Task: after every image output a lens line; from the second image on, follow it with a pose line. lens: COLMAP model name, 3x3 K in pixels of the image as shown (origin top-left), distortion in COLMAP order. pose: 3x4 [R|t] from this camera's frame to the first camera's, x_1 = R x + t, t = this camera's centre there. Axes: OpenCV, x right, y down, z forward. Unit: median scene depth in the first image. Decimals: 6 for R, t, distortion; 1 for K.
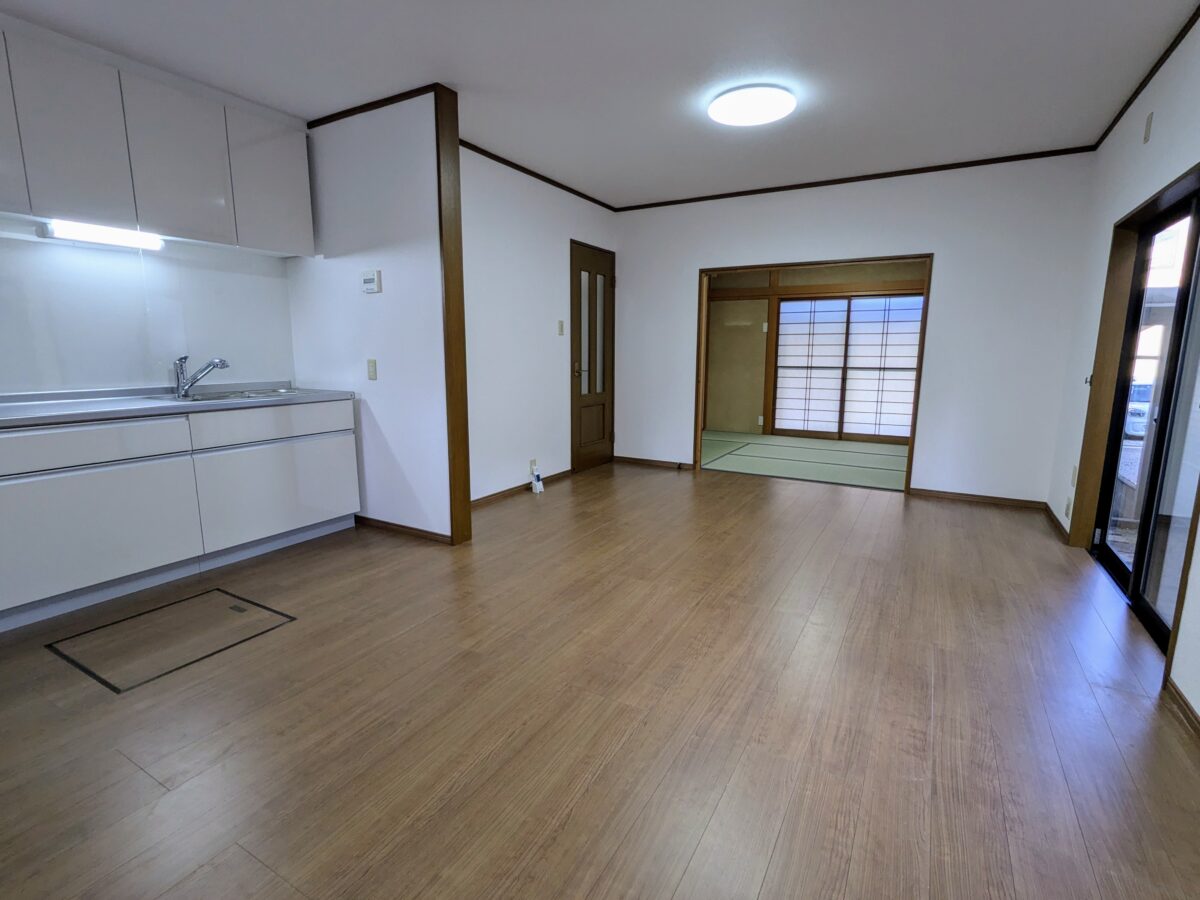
lens RADIAL K [[579.1, 0, 598.5], [0, 579.1, 448.5], [0, 0, 1]] dist [-0.005862, 0.004858]
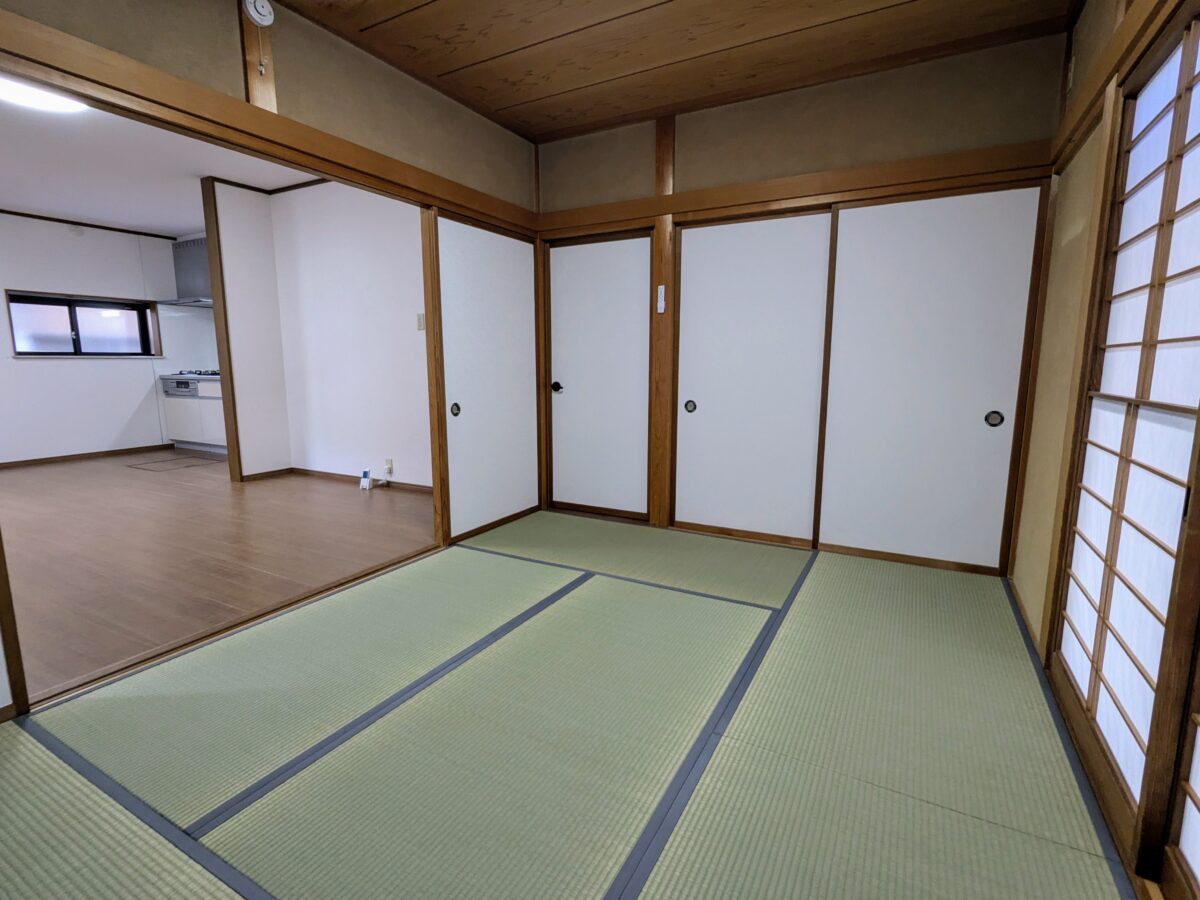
lens RADIAL K [[579.1, 0, 603.8], [0, 579.1, 449.6], [0, 0, 1]] dist [-0.005862, 0.004858]
pose [[0.022808, 0.144805, -0.989197, 1.163194], [-0.167364, 0.976044, 0.139020, -0.261244], [0.985631, 0.162385, 0.046497, 1.767907]]
